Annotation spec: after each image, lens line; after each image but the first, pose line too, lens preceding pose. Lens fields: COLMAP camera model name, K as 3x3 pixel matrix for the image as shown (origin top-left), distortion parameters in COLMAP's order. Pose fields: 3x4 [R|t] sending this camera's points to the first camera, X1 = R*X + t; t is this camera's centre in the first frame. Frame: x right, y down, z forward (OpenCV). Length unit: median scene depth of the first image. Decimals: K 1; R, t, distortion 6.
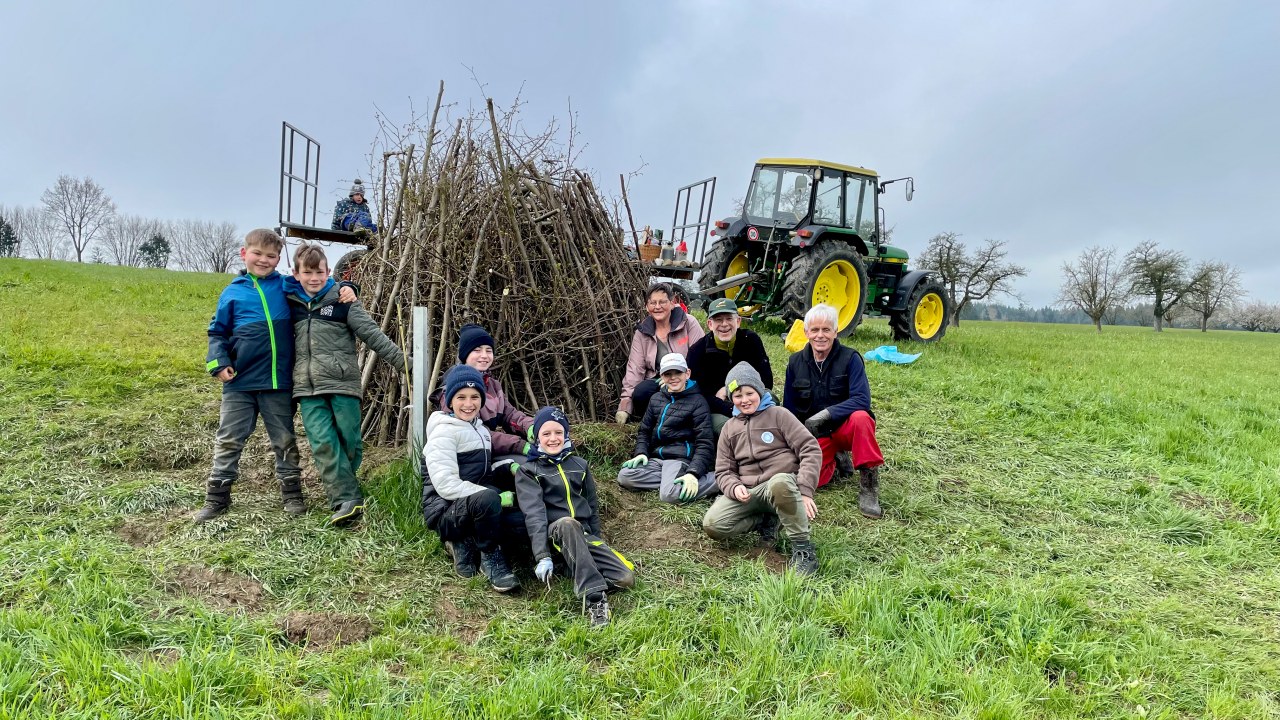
lens RADIAL K [[957.7, 0, 648.0], [0, 957.7, 353.8], [0, 0, 1]] dist [0.083105, -0.109719]
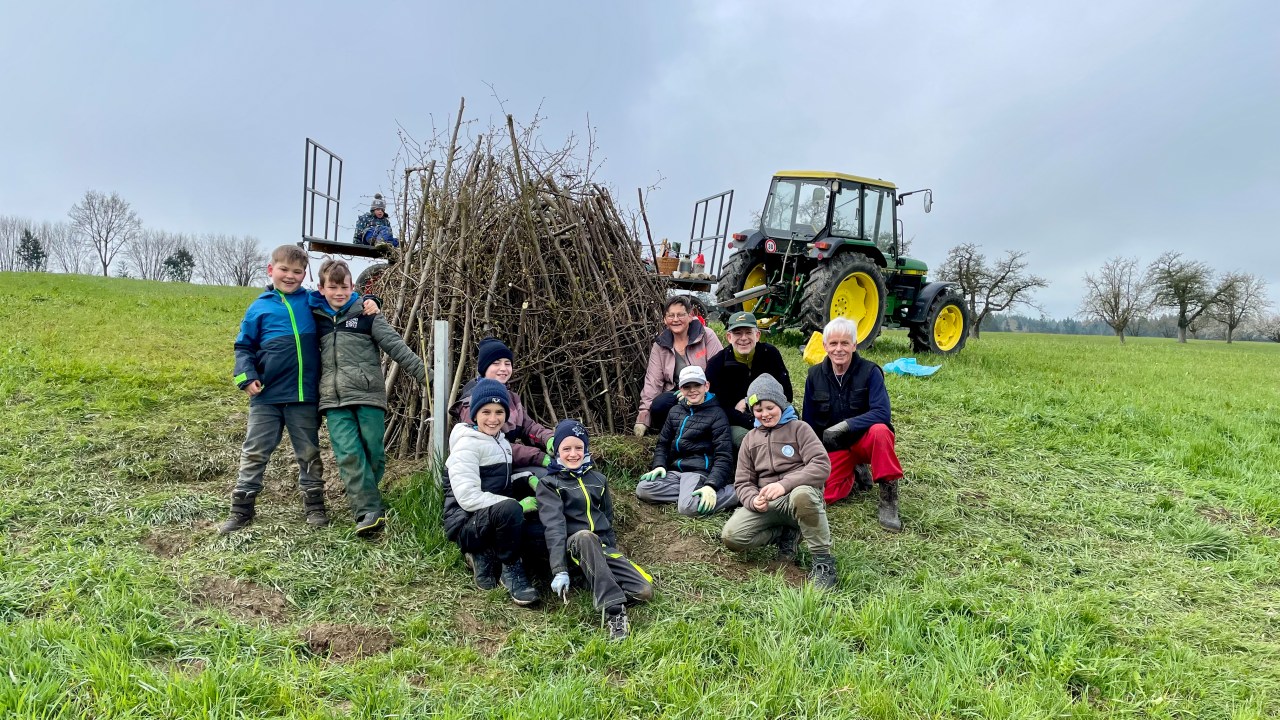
lens RADIAL K [[957.7, 0, 644.2], [0, 957.7, 350.1], [0, 0, 1]] dist [0.083105, -0.109719]
pose [[0.999749, -0.001284, -0.022374, -0.000322], [0.000921, 0.999868, -0.016225, -0.000571], [0.022392, 0.016200, 0.999618, -0.002377]]
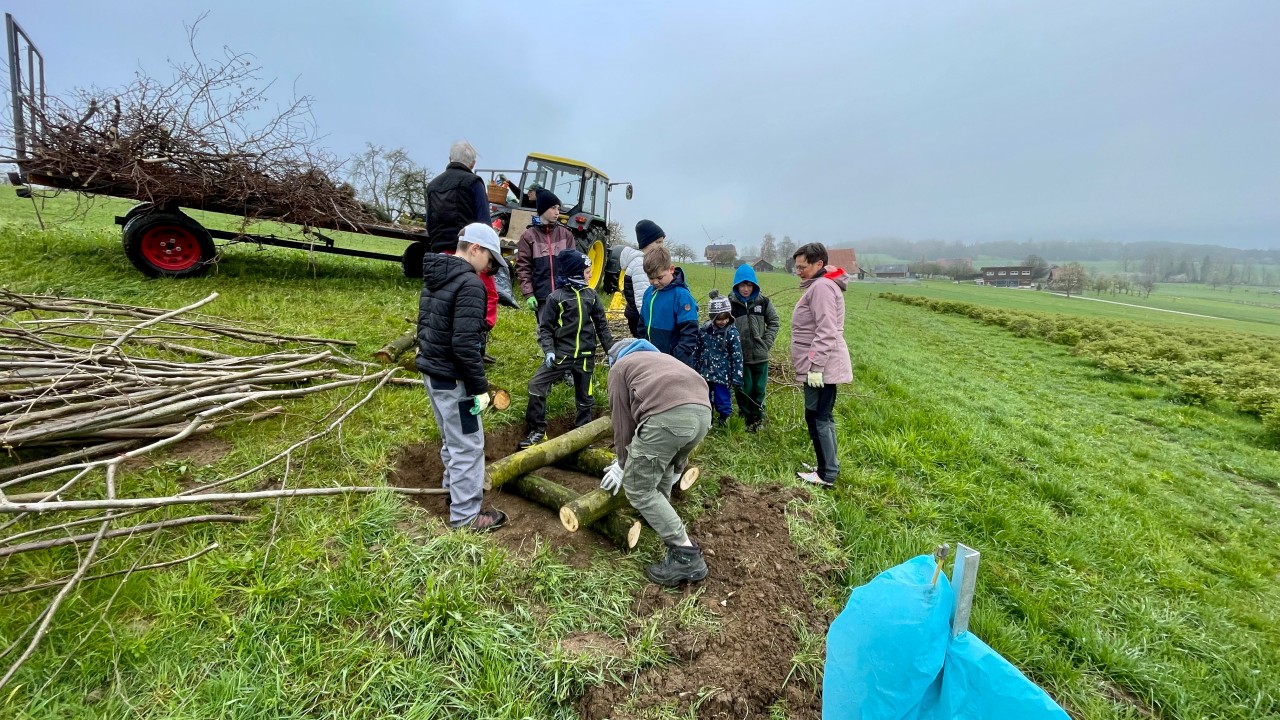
lens RADIAL K [[514.1, 0, 636.4], [0, 514.1, 357.7], [0, 0, 1]] dist [-0.001438, -0.001562]
pose [[0.821885, -0.072607, 0.565008, -0.228093], [-0.037589, 0.982770, 0.180971, -0.081190], [-0.568413, -0.169975, 0.804994, 0.411645]]
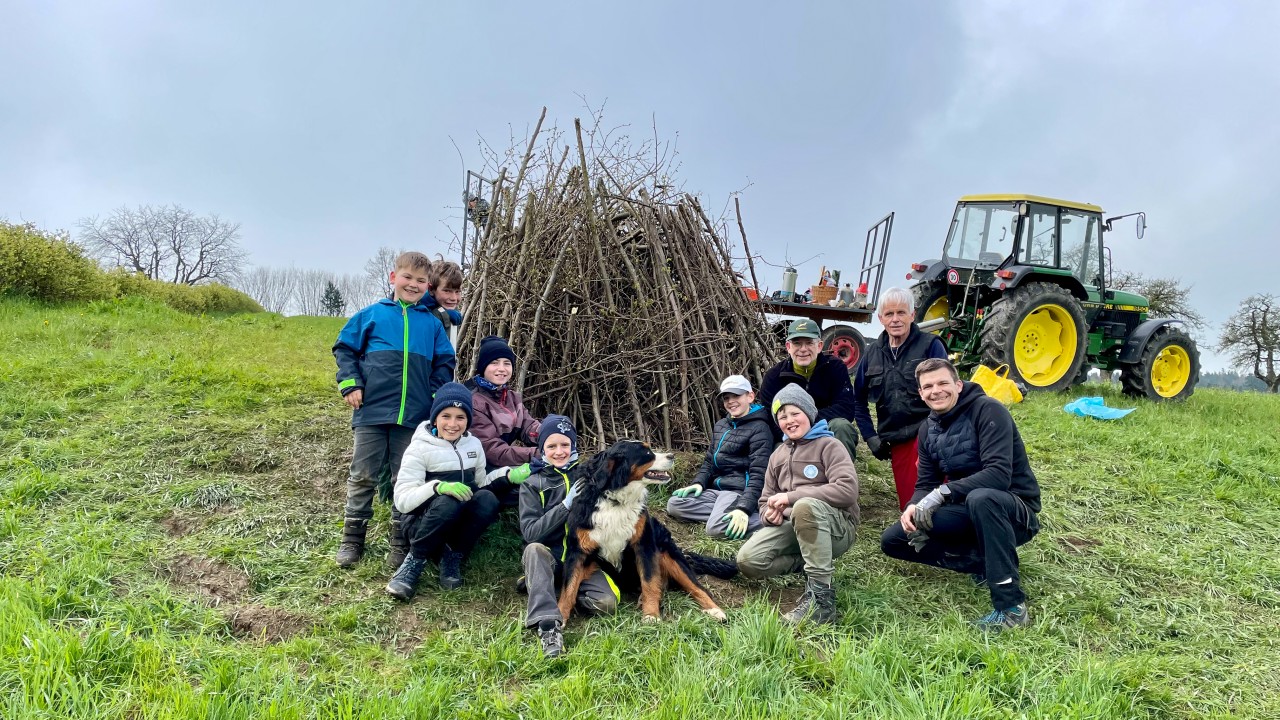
lens RADIAL K [[957.7, 0, 655.6], [0, 957.7, 361.0], [0, 0, 1]] dist [0.083105, -0.109719]
pose [[0.963888, 0.017016, -0.265763, 0.104880], [-0.032914, 0.997917, -0.055482, 0.020844], [0.264266, 0.062226, 0.962440, 0.049519]]
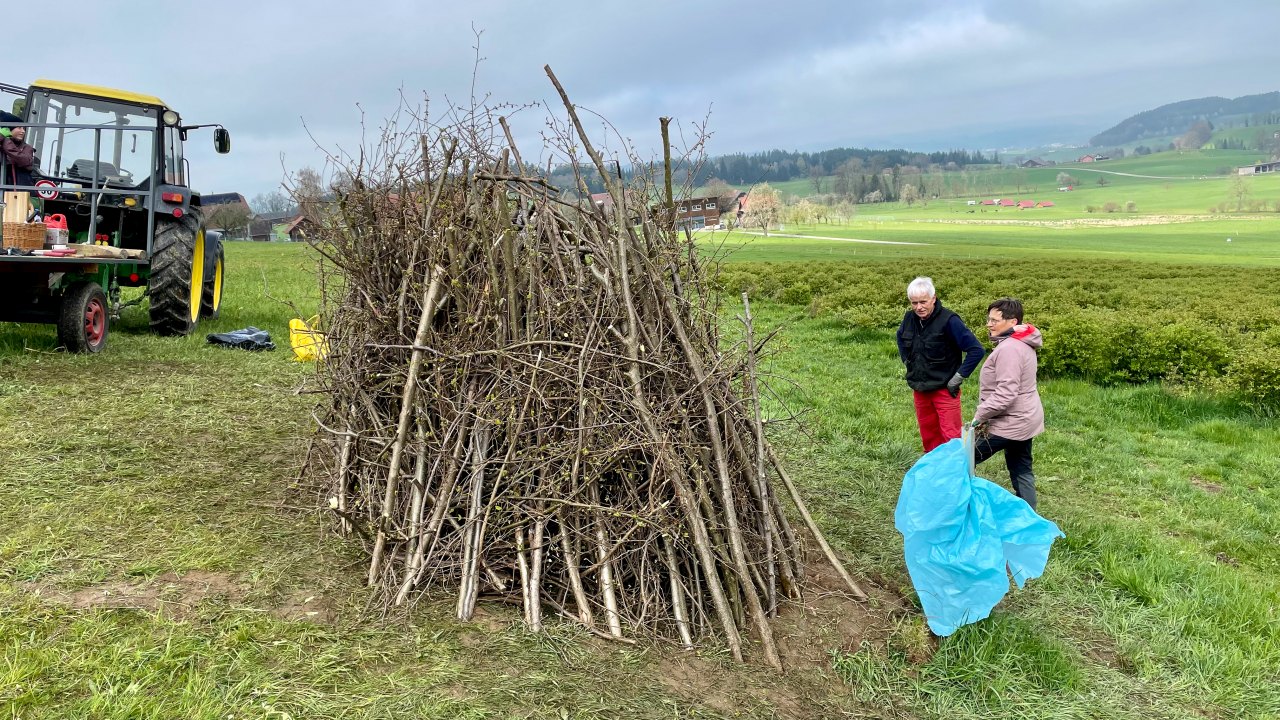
lens RADIAL K [[957.7, 0, 645.4], [0, 957.7, 360.0], [0, 0, 1]] dist [0.083105, -0.109719]
pose [[0.376996, -0.155446, 0.913078, -0.501715], [0.049478, 0.987788, 0.147736, -0.110853], [-0.924892, -0.010518, 0.380083, 0.424023]]
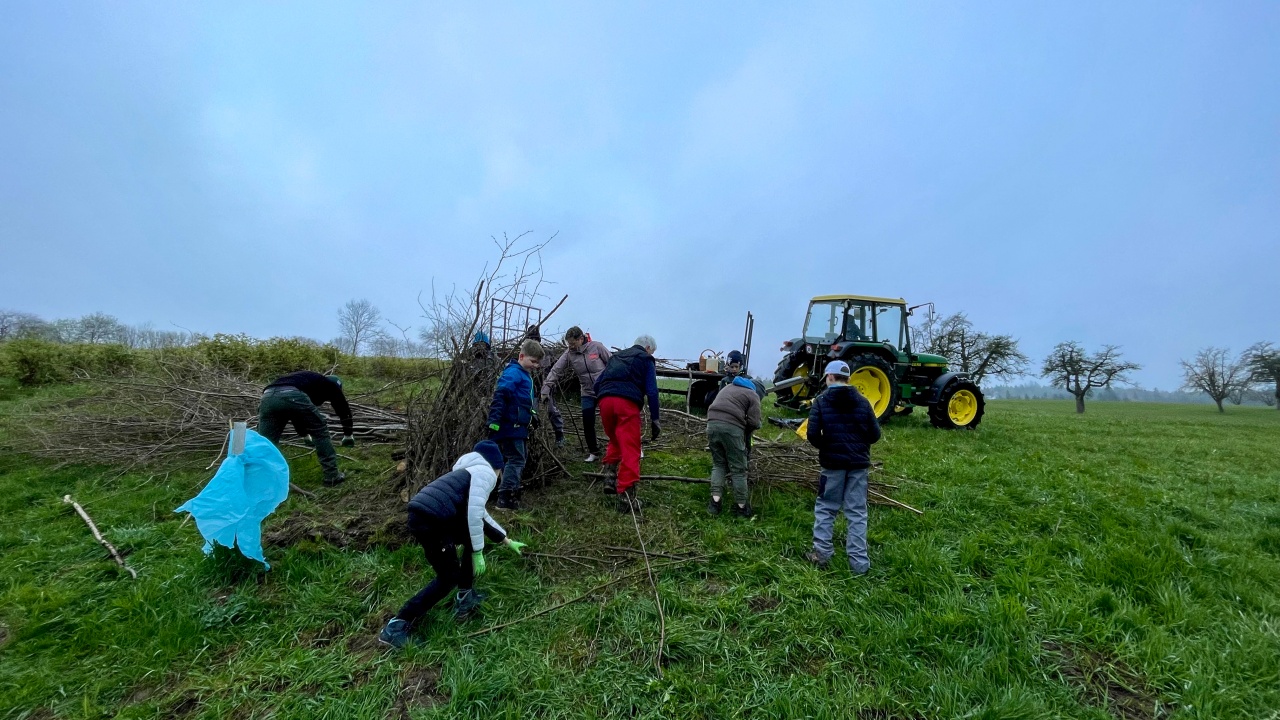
lens RADIAL K [[514.1, 0, 638.3], [0, 514.1, 355.6], [0, 0, 1]] dist [-0.001438, -0.001562]
pose [[0.912599, -0.033597, -0.407473, 0.242089], [-0.015135, 0.993159, -0.115785, -0.030188], [0.408575, 0.111833, 0.905847, 0.267327]]
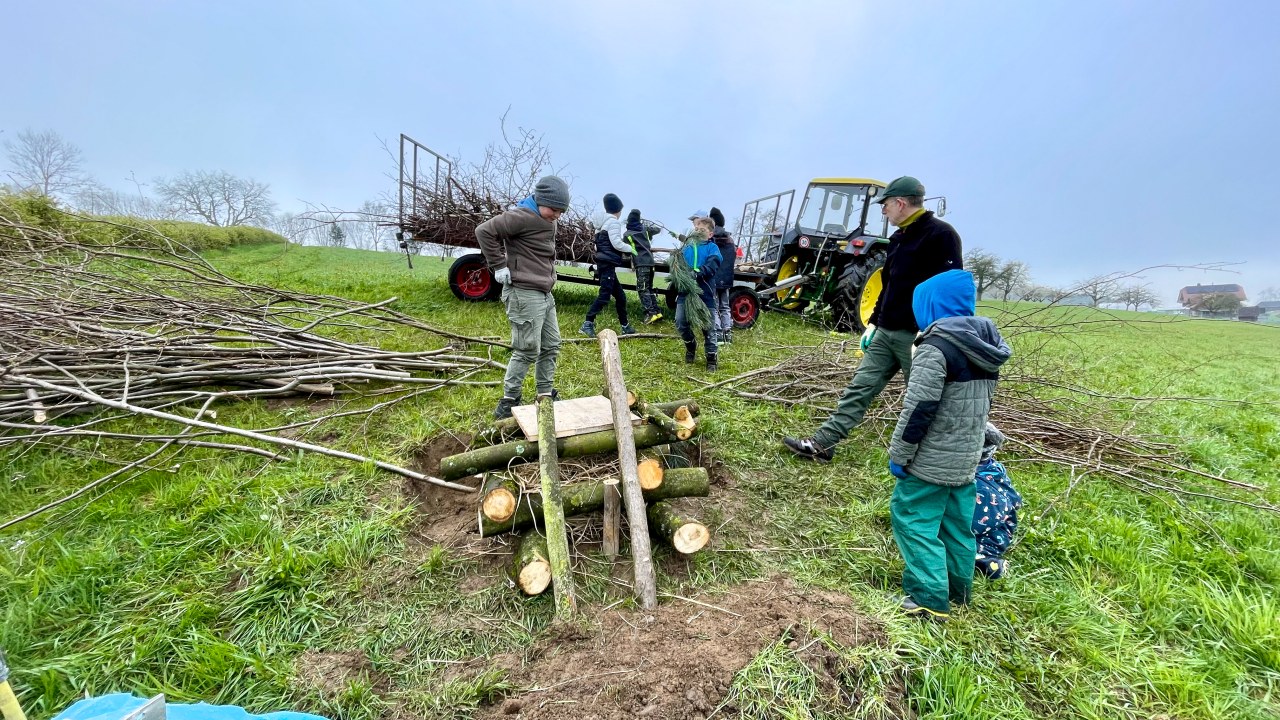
lens RADIAL K [[514.1, 0, 639.0], [0, 514.1, 357.0], [0, 0, 1]] dist [-0.001438, -0.001562]
pose [[0.996699, 0.033117, -0.074123, -0.058464], [-0.025119, 0.994012, 0.106345, -0.057571], [0.077201, -0.104132, 0.991563, 0.419318]]
